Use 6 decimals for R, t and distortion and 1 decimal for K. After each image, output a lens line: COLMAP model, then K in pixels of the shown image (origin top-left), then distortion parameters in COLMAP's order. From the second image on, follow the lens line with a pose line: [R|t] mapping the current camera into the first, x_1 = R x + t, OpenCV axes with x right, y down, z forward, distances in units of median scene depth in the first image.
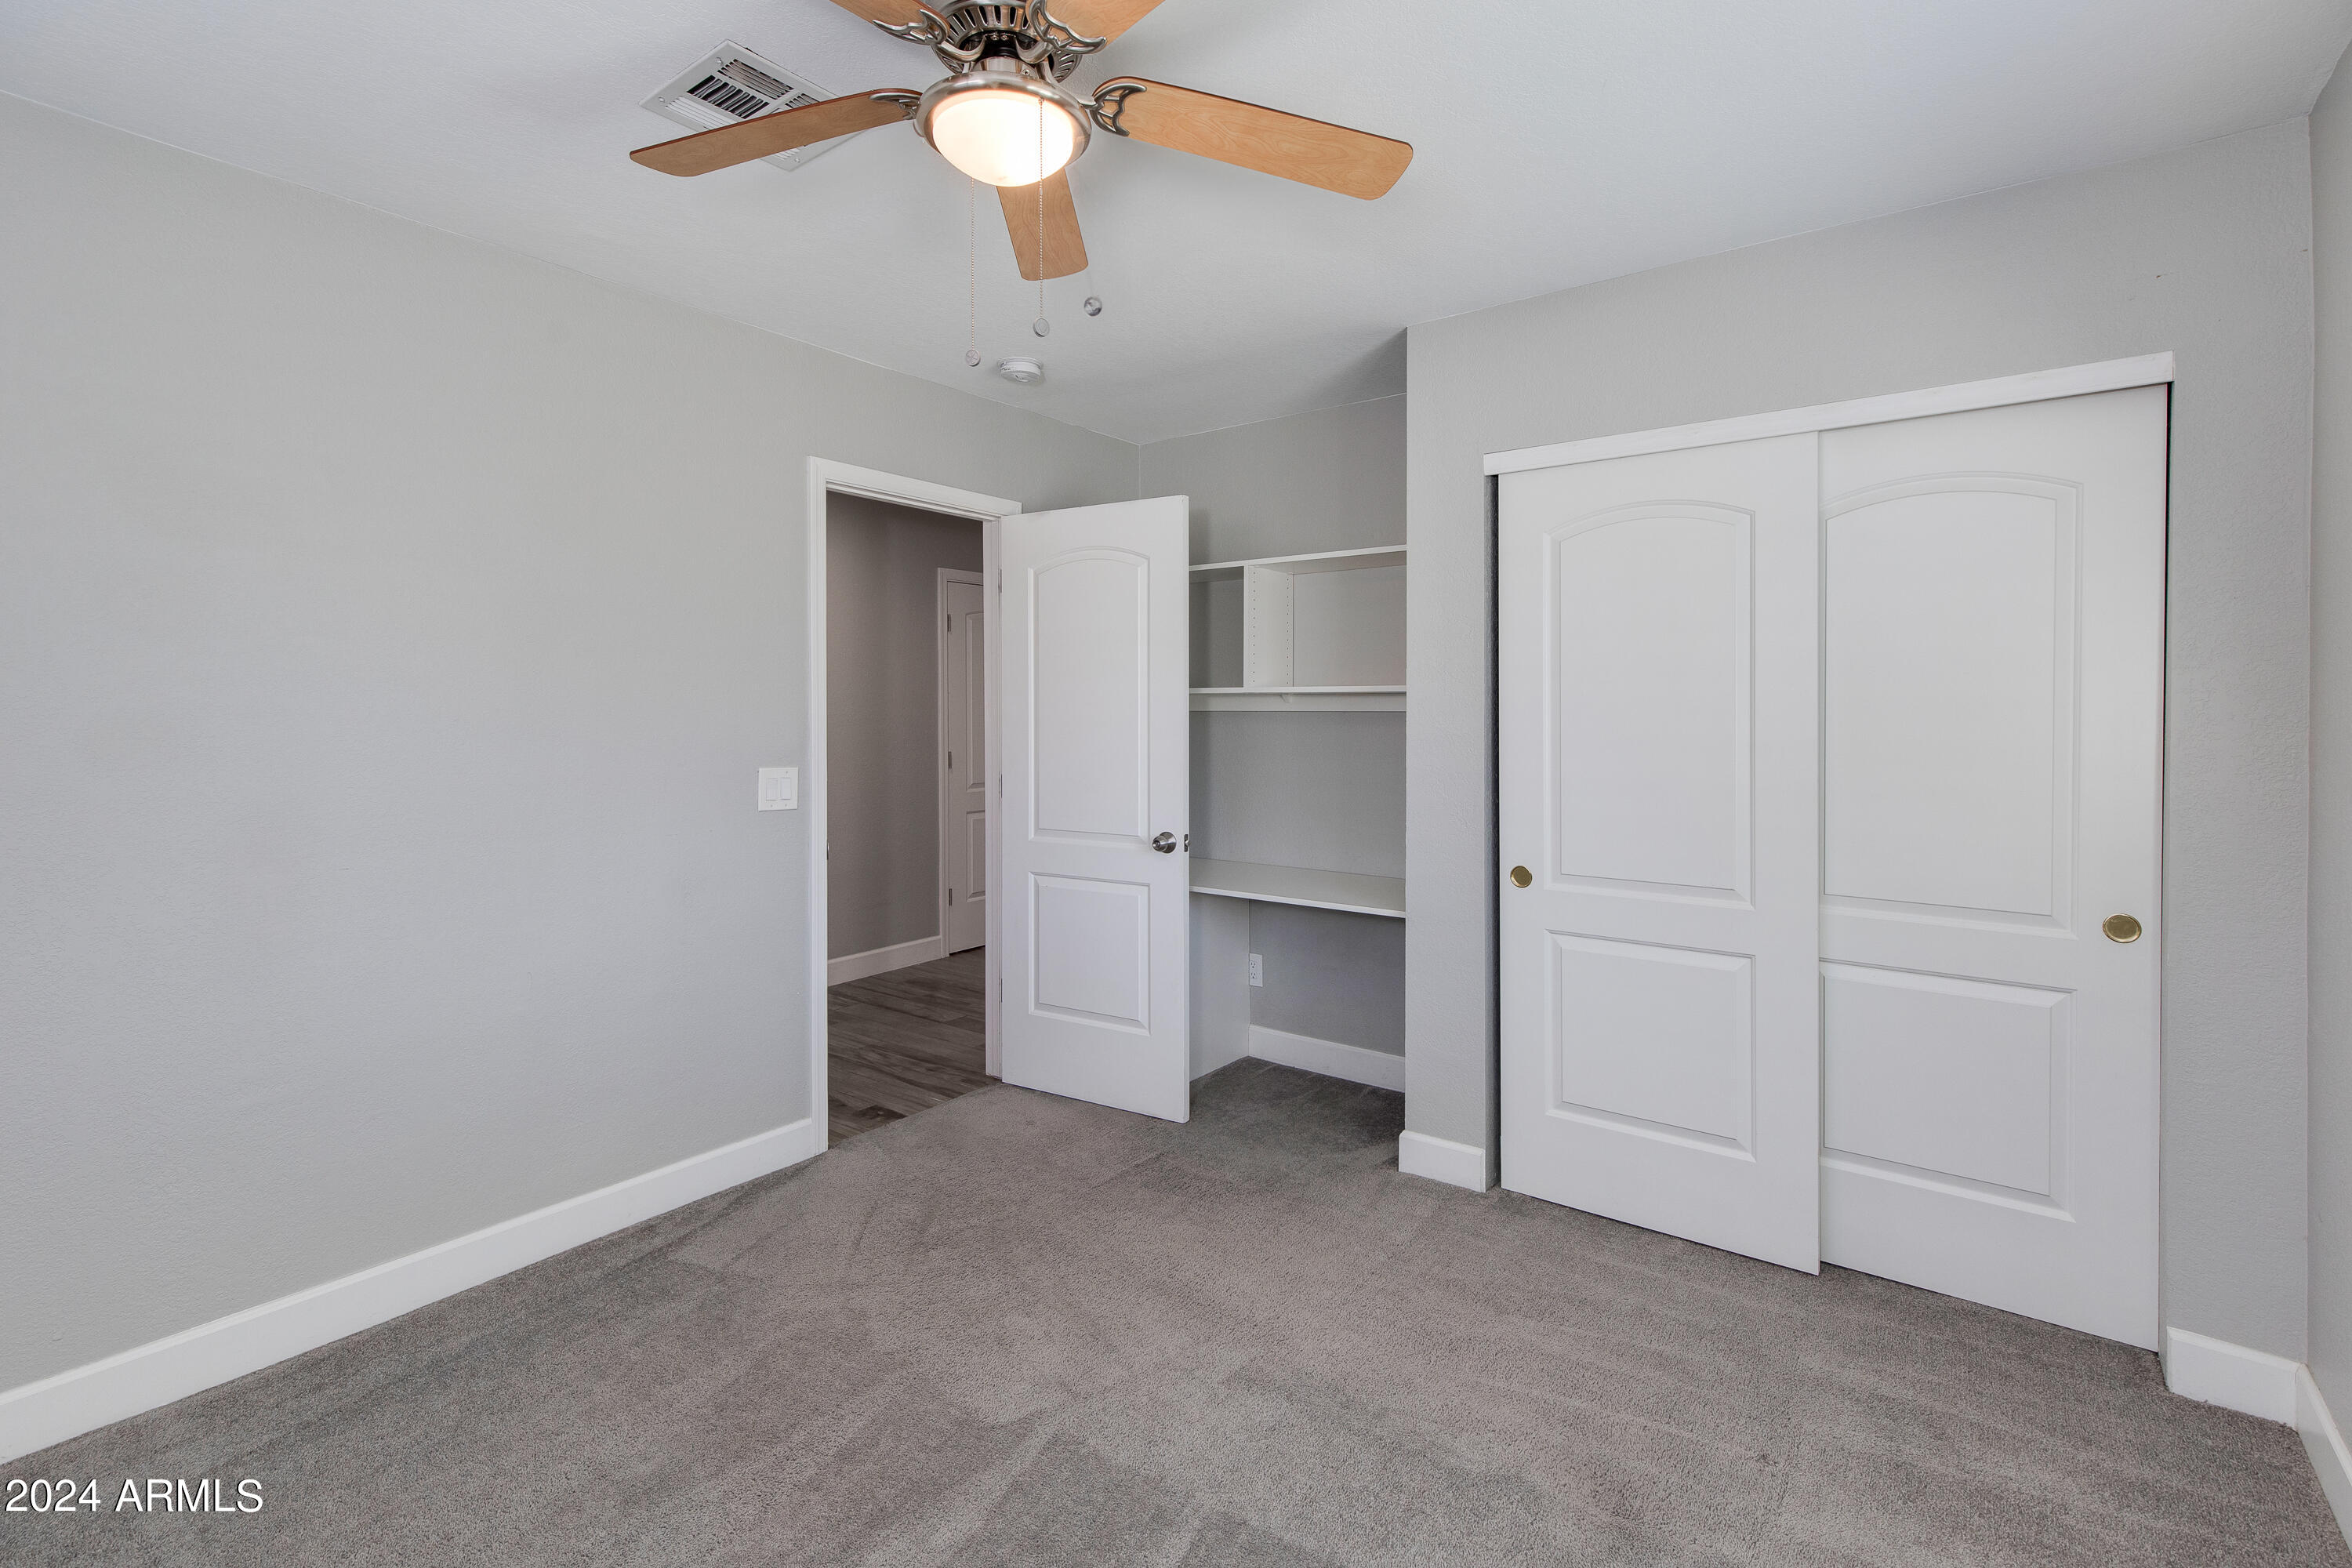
lens RADIAL K [[1061.8, 0, 1183.9], [0, 1061.8, 769.1], [0, 0, 1]] dist [0.001564, 0.000120]
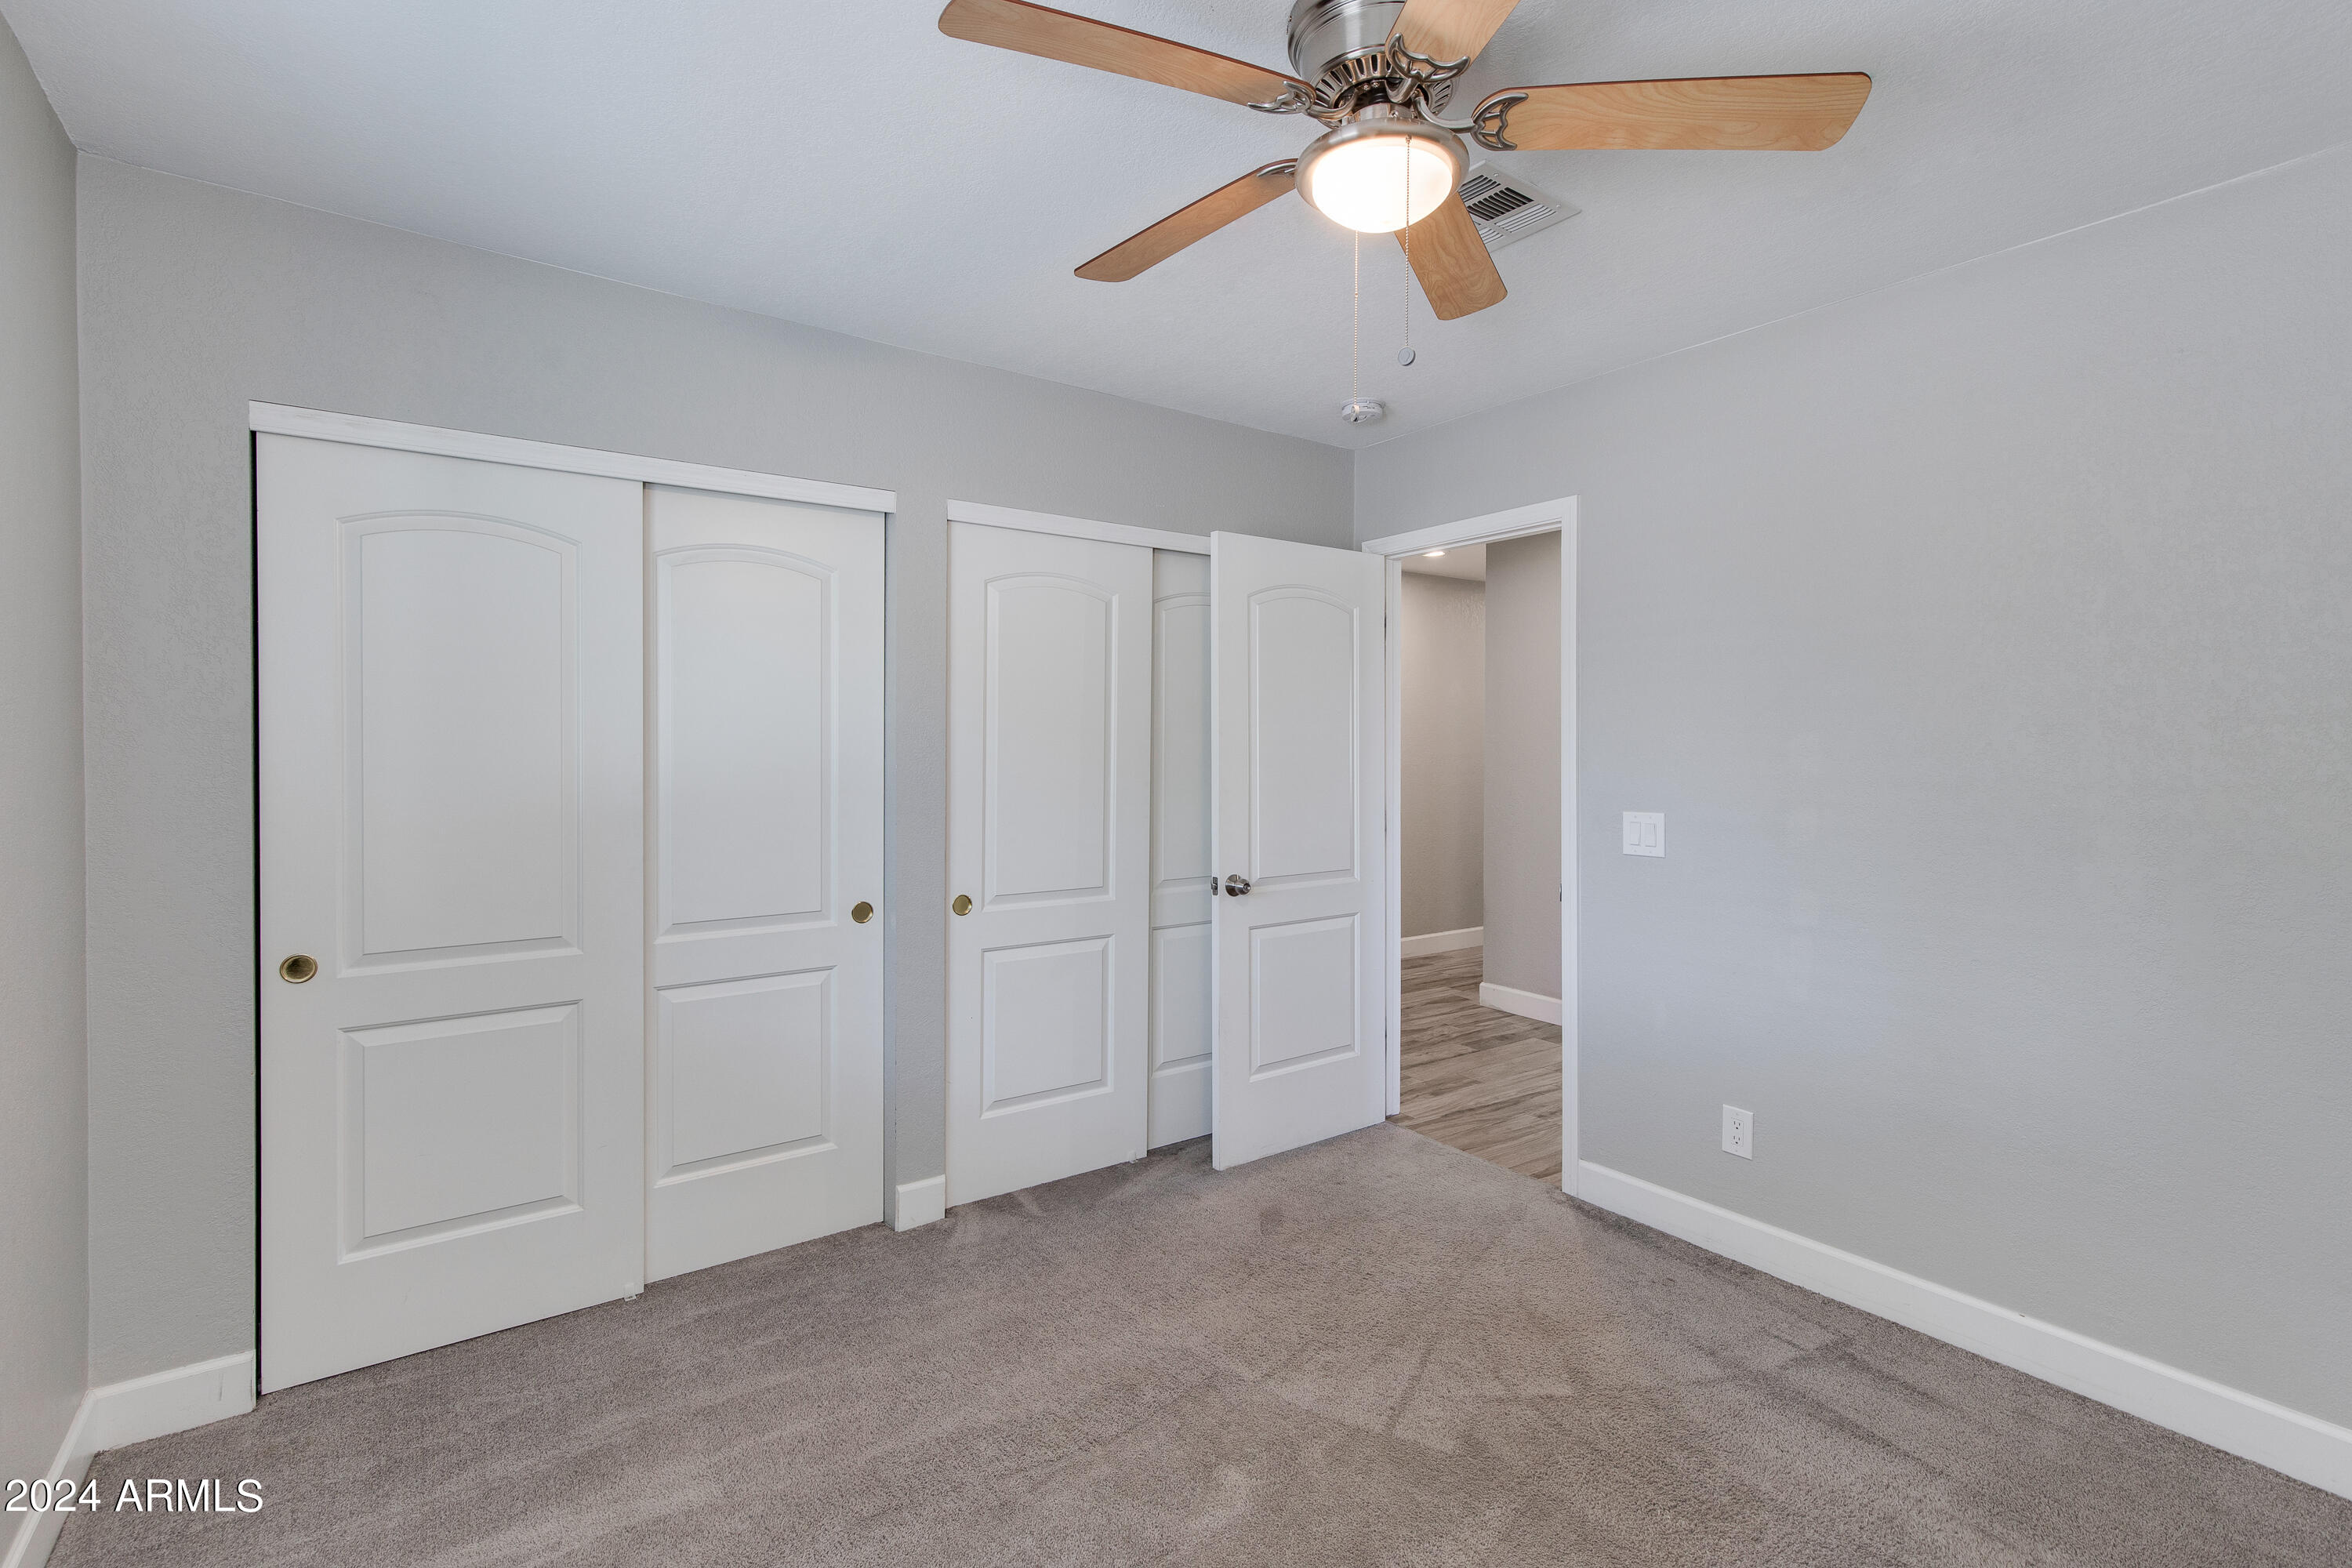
lens RADIAL K [[1061.8, 0, 1183.9], [0, 1061.8, 769.1], [0, 0, 1]] dist [0.001564, 0.000120]
pose [[0.305790, -0.015933, 0.951966, -0.262403], [0.049010, 0.998798, 0.000974, -0.011122], [-0.950837, 0.046358, 0.306204, 0.194841]]
